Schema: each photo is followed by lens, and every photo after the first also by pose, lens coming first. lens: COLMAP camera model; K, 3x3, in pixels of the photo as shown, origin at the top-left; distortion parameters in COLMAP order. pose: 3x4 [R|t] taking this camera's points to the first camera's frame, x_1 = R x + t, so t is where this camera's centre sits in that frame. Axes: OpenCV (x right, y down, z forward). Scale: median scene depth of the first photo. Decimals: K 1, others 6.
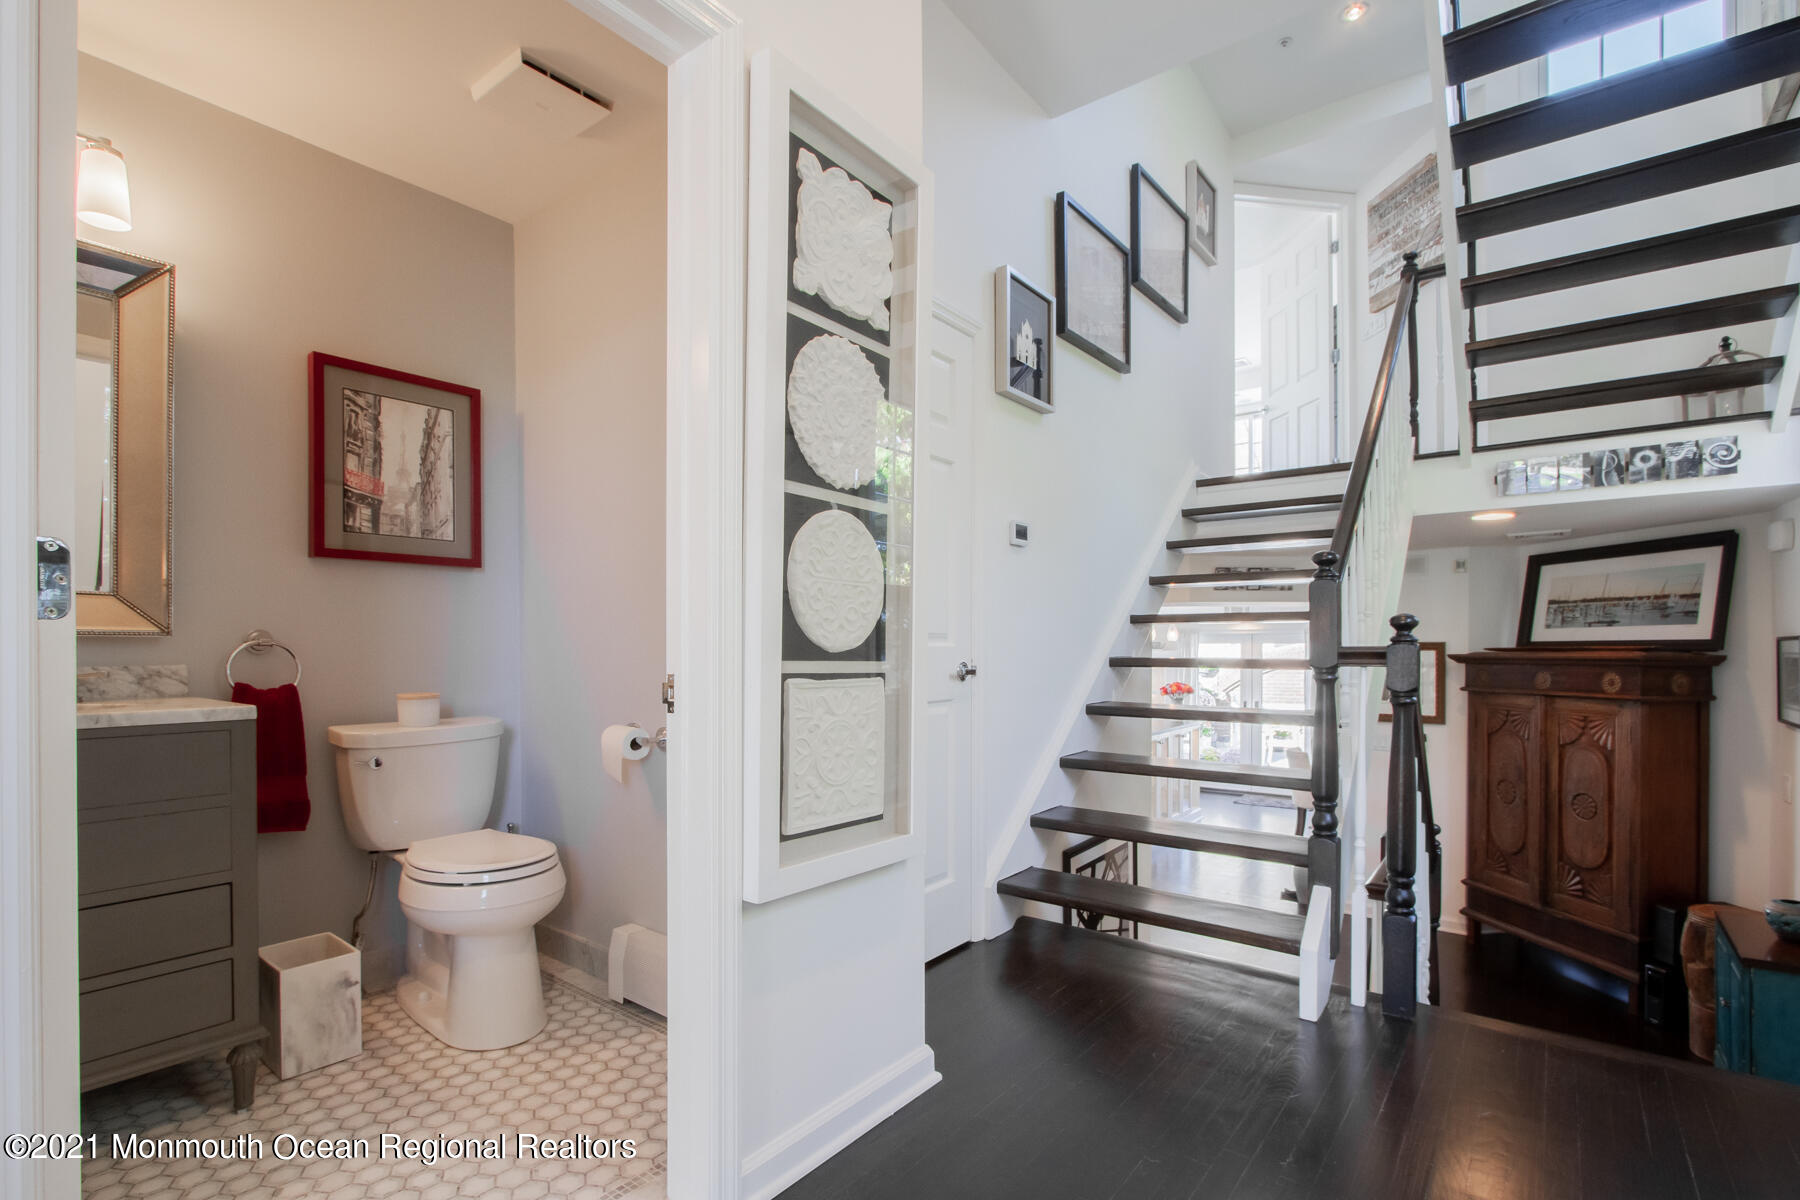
lens RADIAL K [[837.9, 0, 914.0], [0, 837.9, 653.2], [0, 0, 1]] dist [-0.028592, 0.006941]
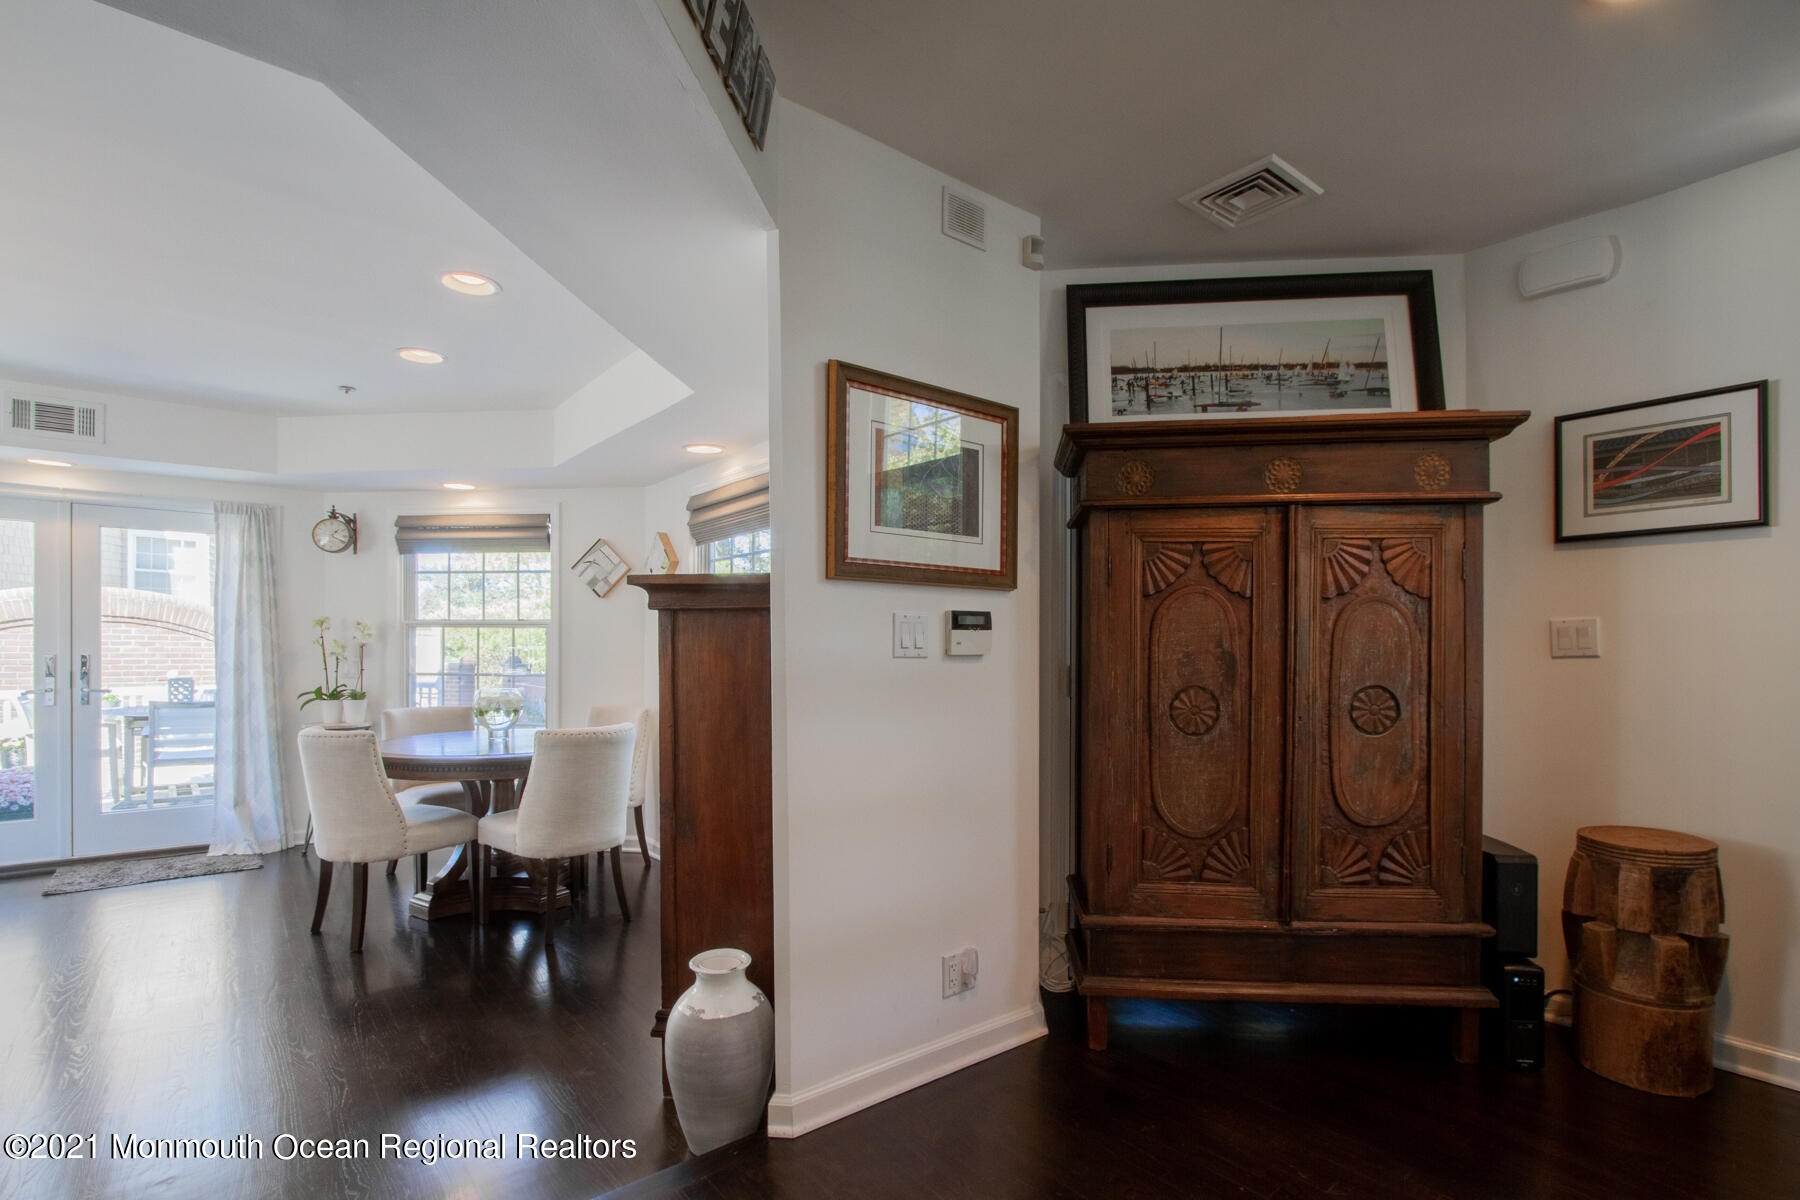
lens RADIAL K [[837.9, 0, 914.0], [0, 837.9, 653.2], [0, 0, 1]] dist [-0.028592, 0.006941]
pose [[0.227653, -0.003849, 0.973735, 0.220135], [0.011086, 0.999938, 0.001361, 0.143237], [-0.973679, 0.010485, 0.227682, 1.145076]]
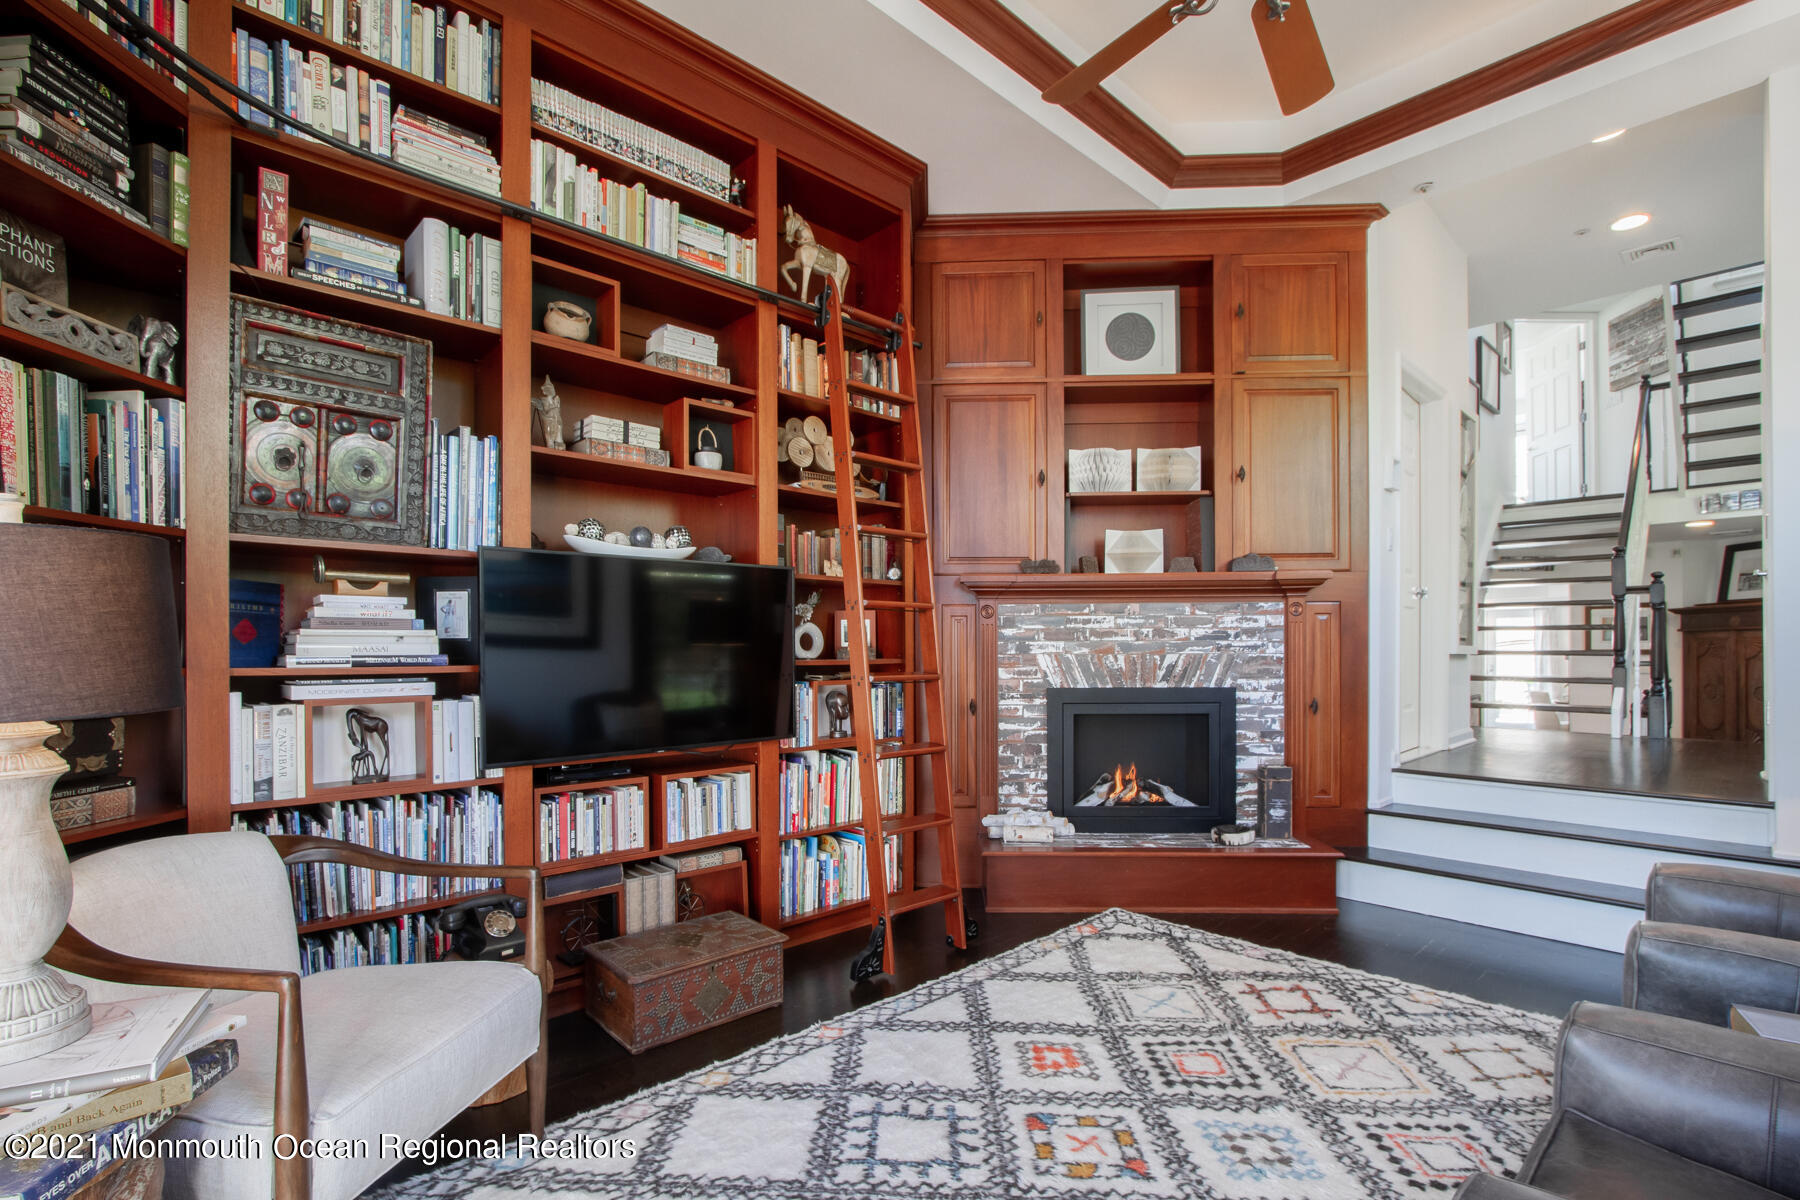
lens RADIAL K [[837.9, 0, 914.0], [0, 837.9, 653.2], [0, 0, 1]] dist [-0.028592, 0.006941]
pose [[0.987942, -0.002475, -0.154806, -0.631654], [0.001458, 0.999977, -0.006683, 0.111299], [0.154818, 0.006377, 0.987922, -0.910489]]
